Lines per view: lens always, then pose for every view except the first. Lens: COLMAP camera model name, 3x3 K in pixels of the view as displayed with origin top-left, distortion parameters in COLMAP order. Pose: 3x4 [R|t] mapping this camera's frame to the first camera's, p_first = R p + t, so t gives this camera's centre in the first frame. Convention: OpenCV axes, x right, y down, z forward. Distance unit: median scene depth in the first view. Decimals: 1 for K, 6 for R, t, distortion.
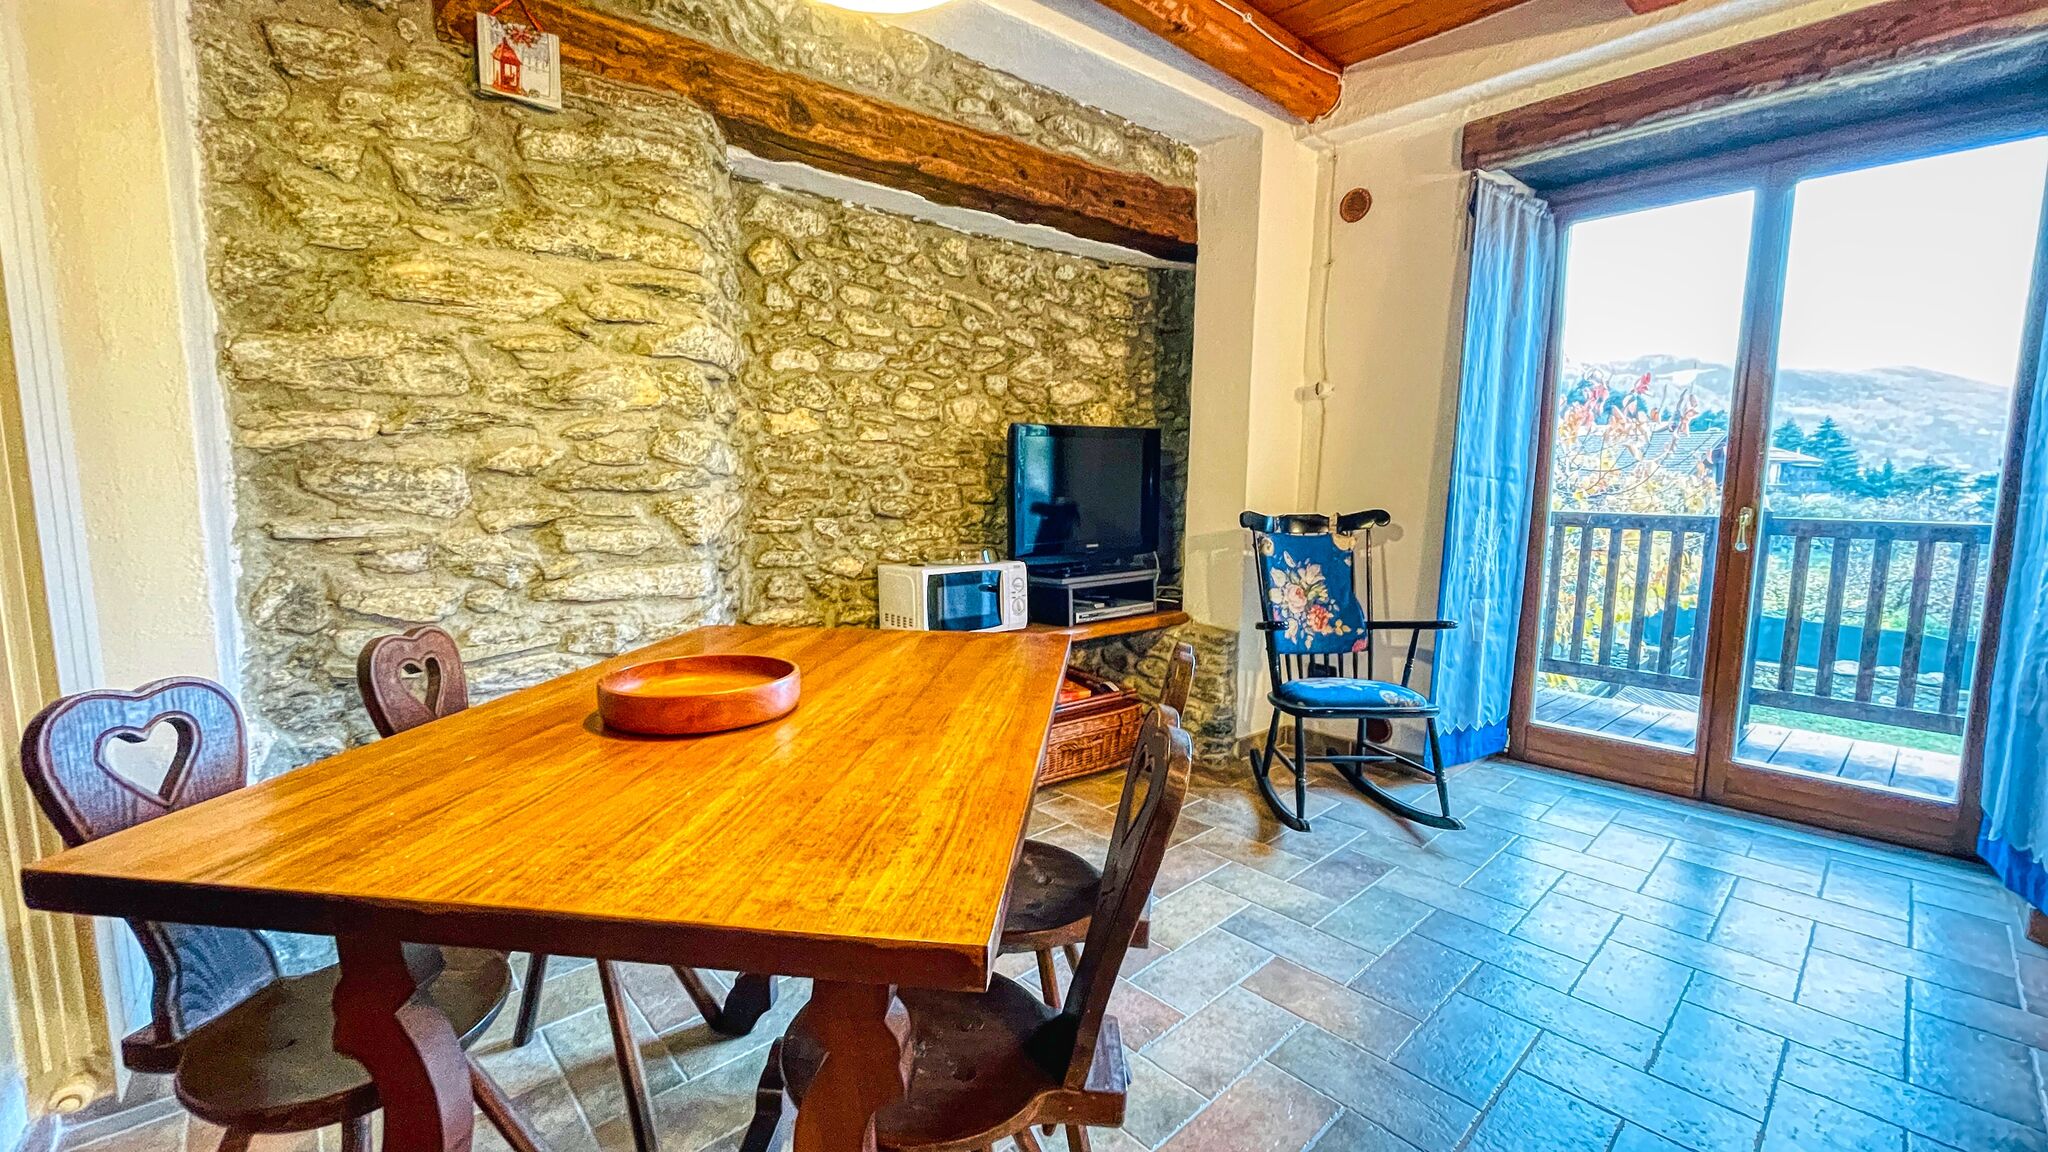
lens RADIAL K [[824.4, 0, 1018.7], [0, 824.4, 577.1], [0, 0, 1]] dist [-0.002252, -0.000056]
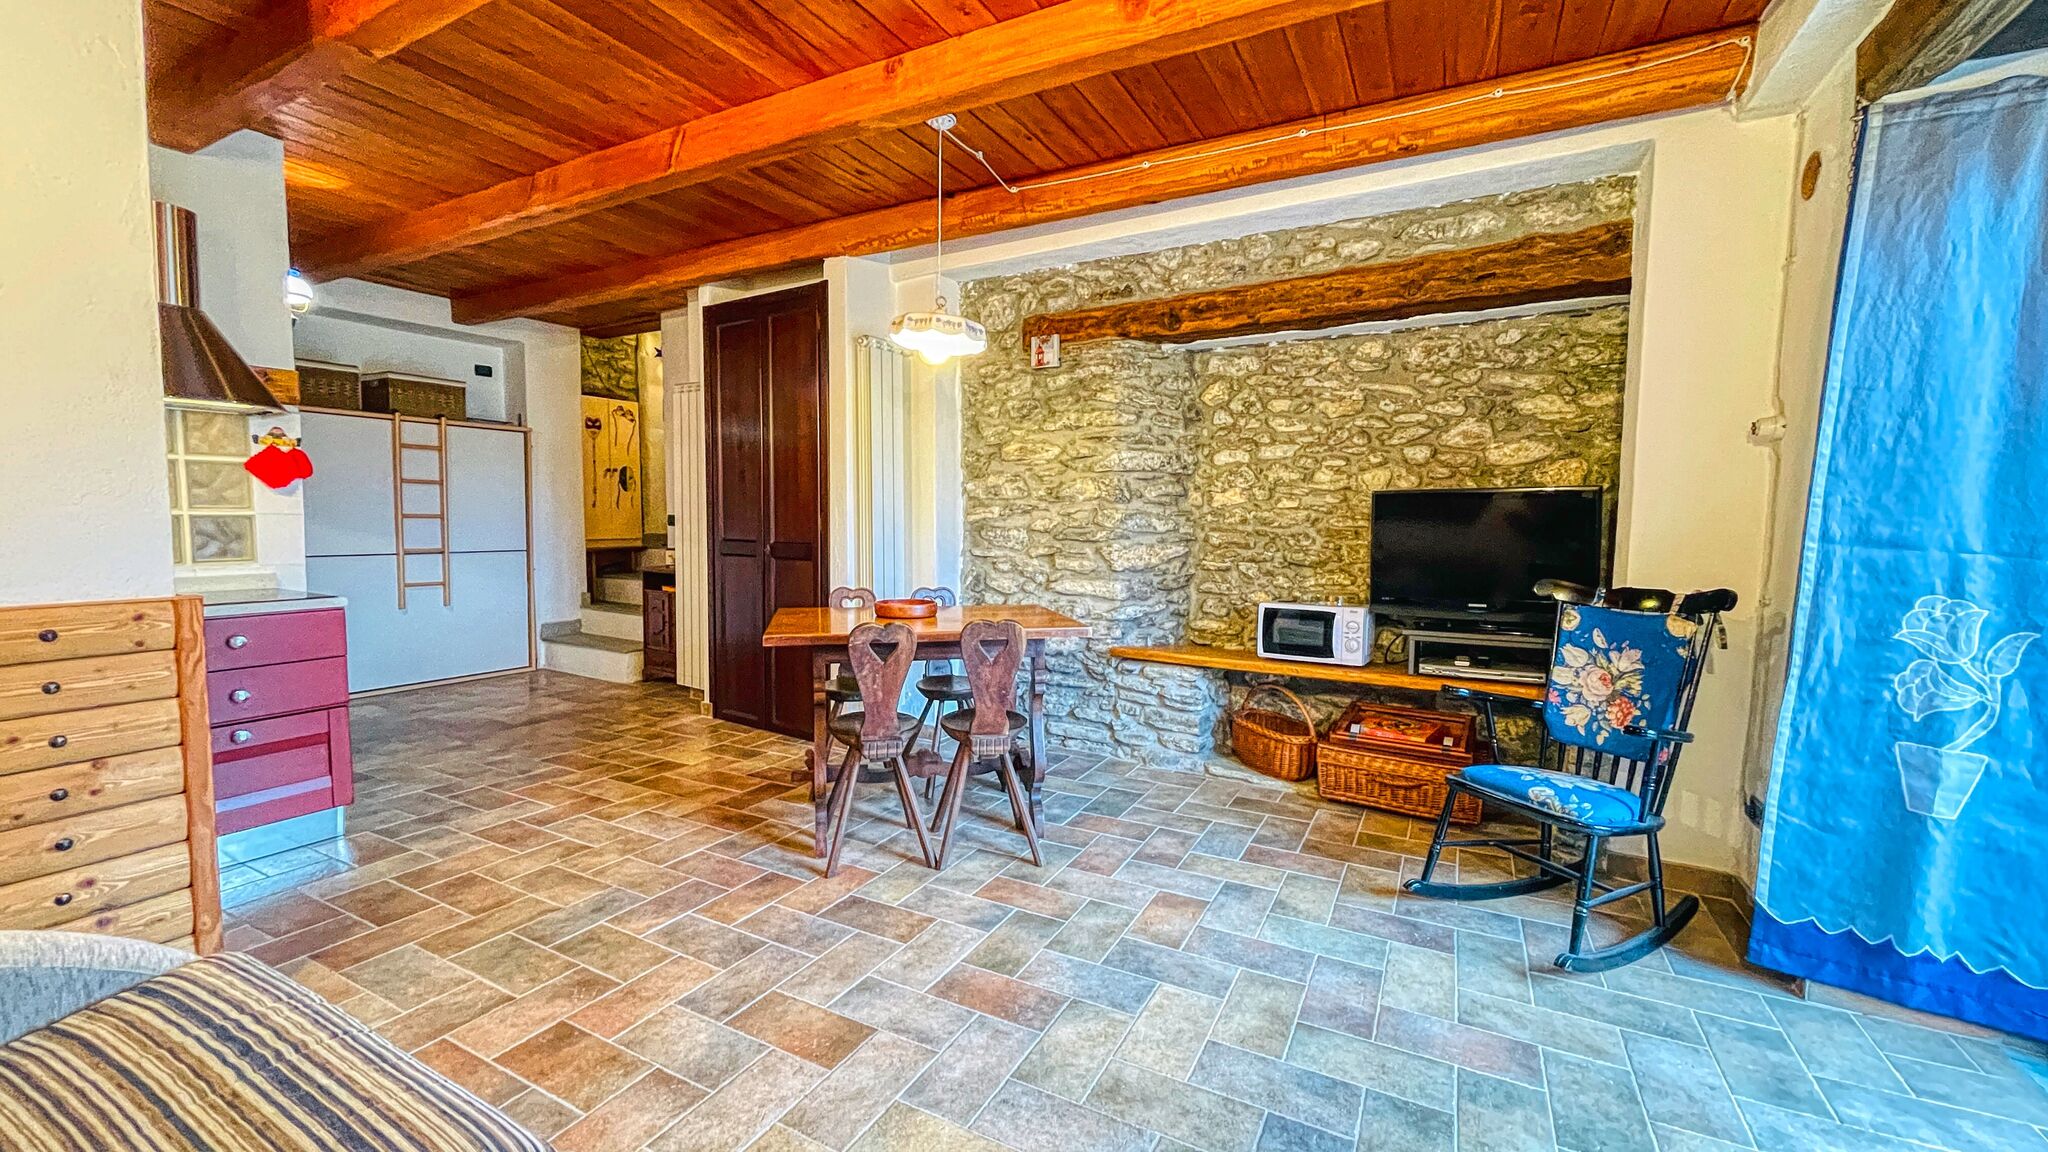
lens RADIAL K [[824.4, 0, 1017.2], [0, 824.4, 576.2], [0, 0, 1]] dist [-0.002252, -0.000056]
pose [[0.332748, 0.064046, -0.940838, 1.032463], [-0.116659, 0.992823, 0.026326, -0.041692], [0.935772, 0.100998, 0.337832, 0.151098]]
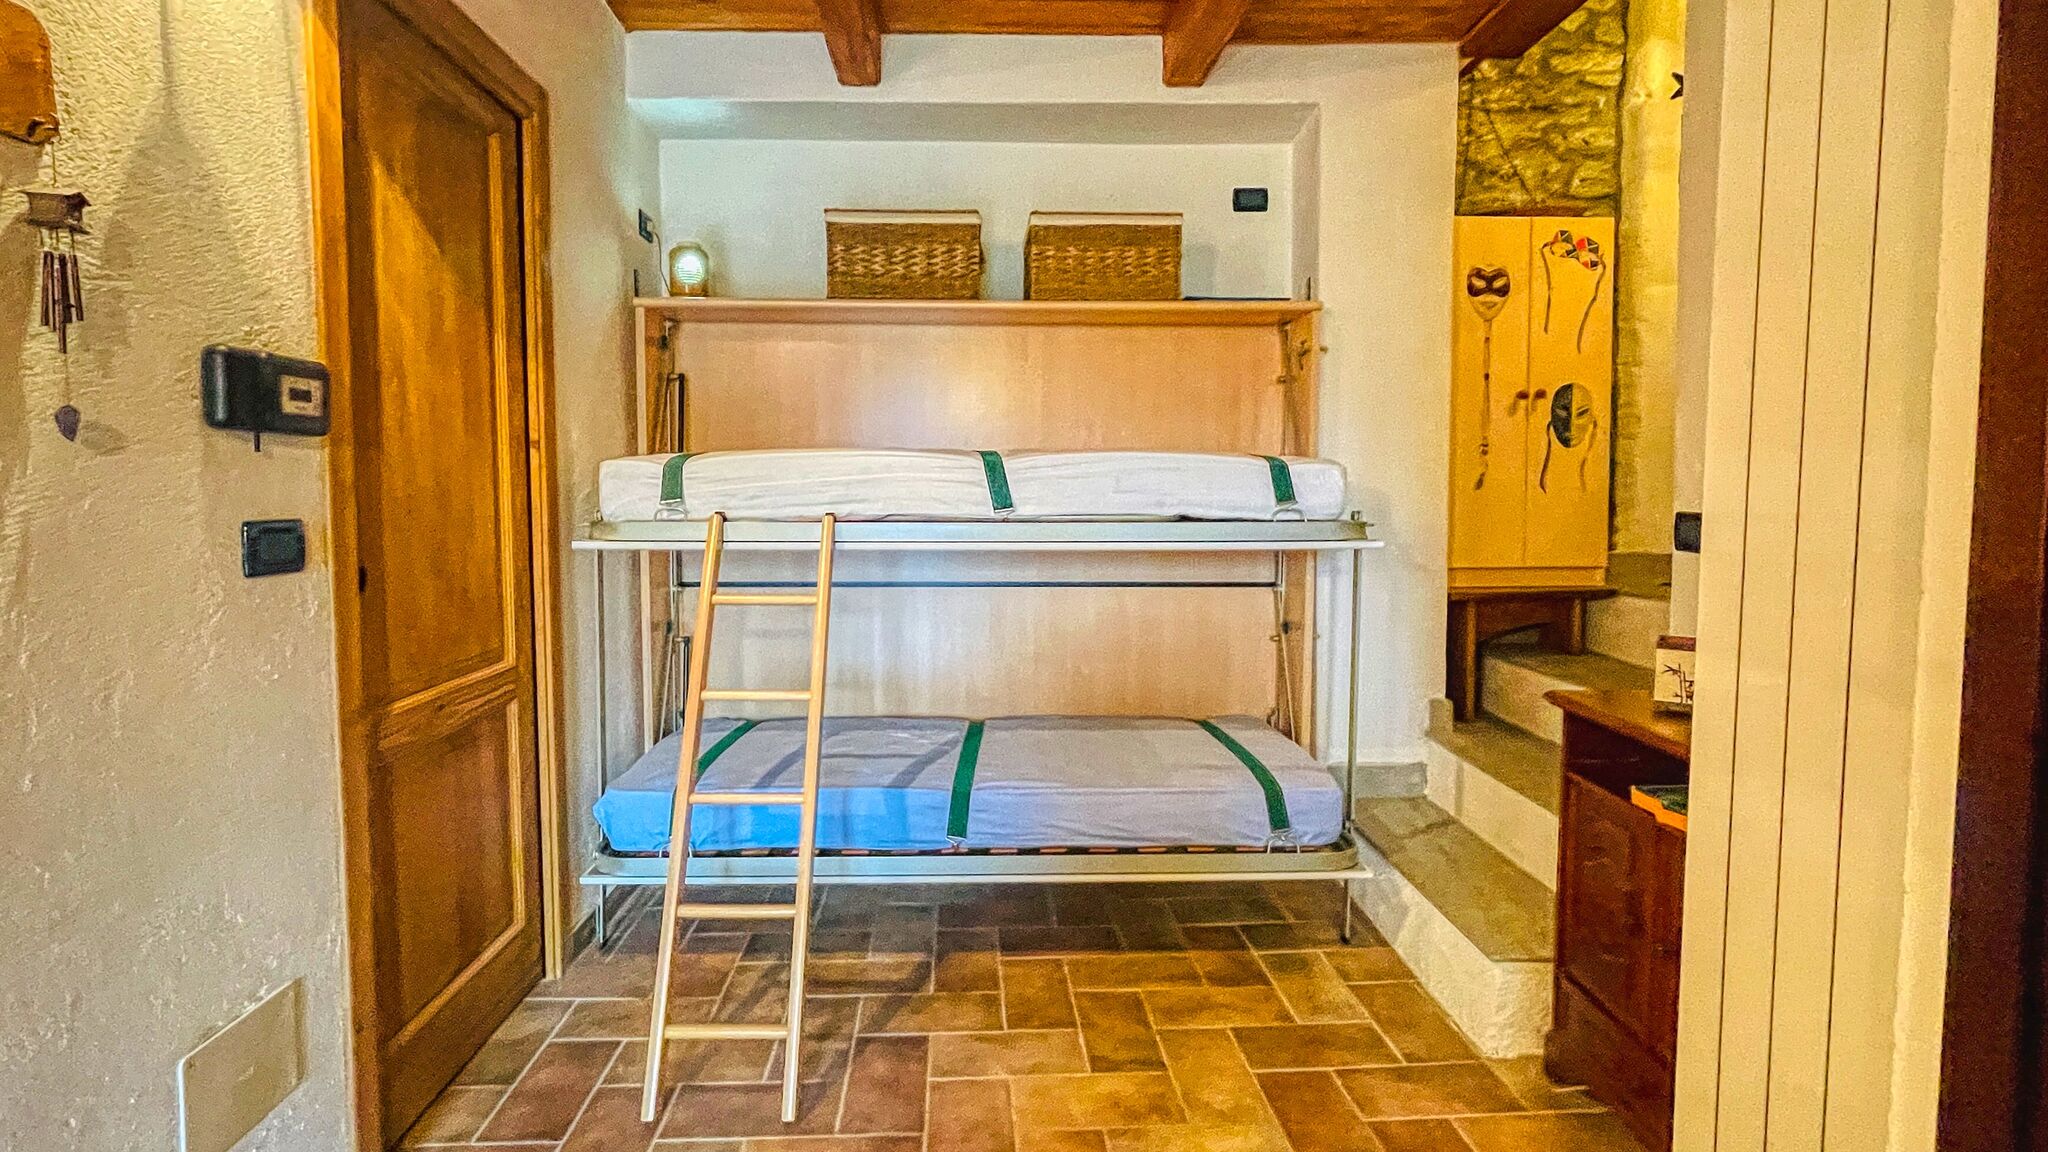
lens RADIAL K [[932.8, 0, 998.7], [0, 932.8, 549.8], [0, 0, 1]] dist [-0.002563, -0.001260]
pose [[-0.646725, 0.033026, -0.762008, -0.524067], [-0.091804, 0.988428, 0.120754, -0.043861], [0.757178, 0.148050, -0.636210, 0.066910]]
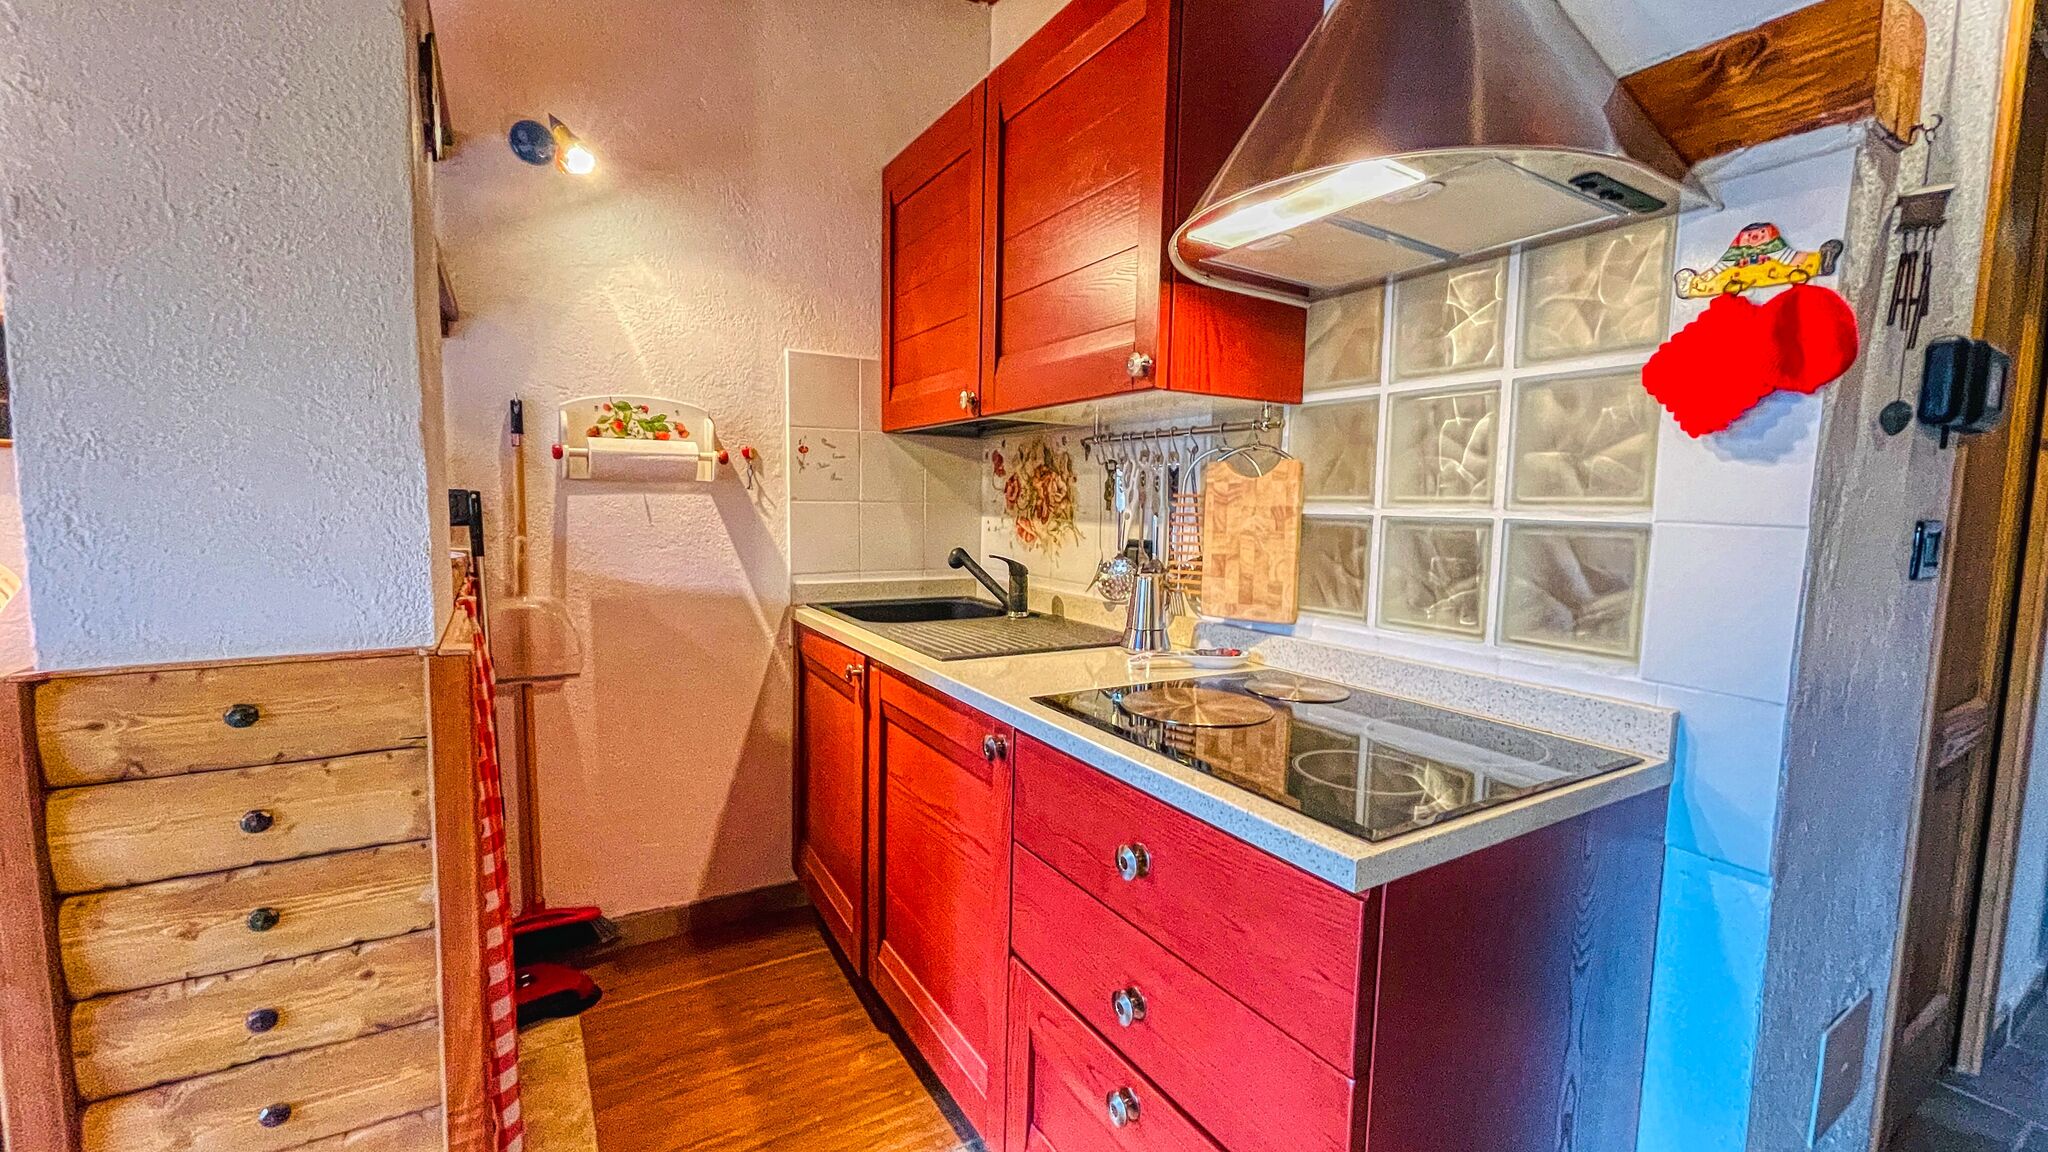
lens RADIAL K [[824.4, 0, 1023.7], [0, 824.4, 577.9], [0, 0, 1]] dist [-0.002252, -0.000056]
pose [[-0.985289, -0.046203, 0.164535, -0.237826], [-0.011451, 0.978446, 0.206187, -0.020656], [-0.170515, 0.201270, -0.964580, -0.058479]]
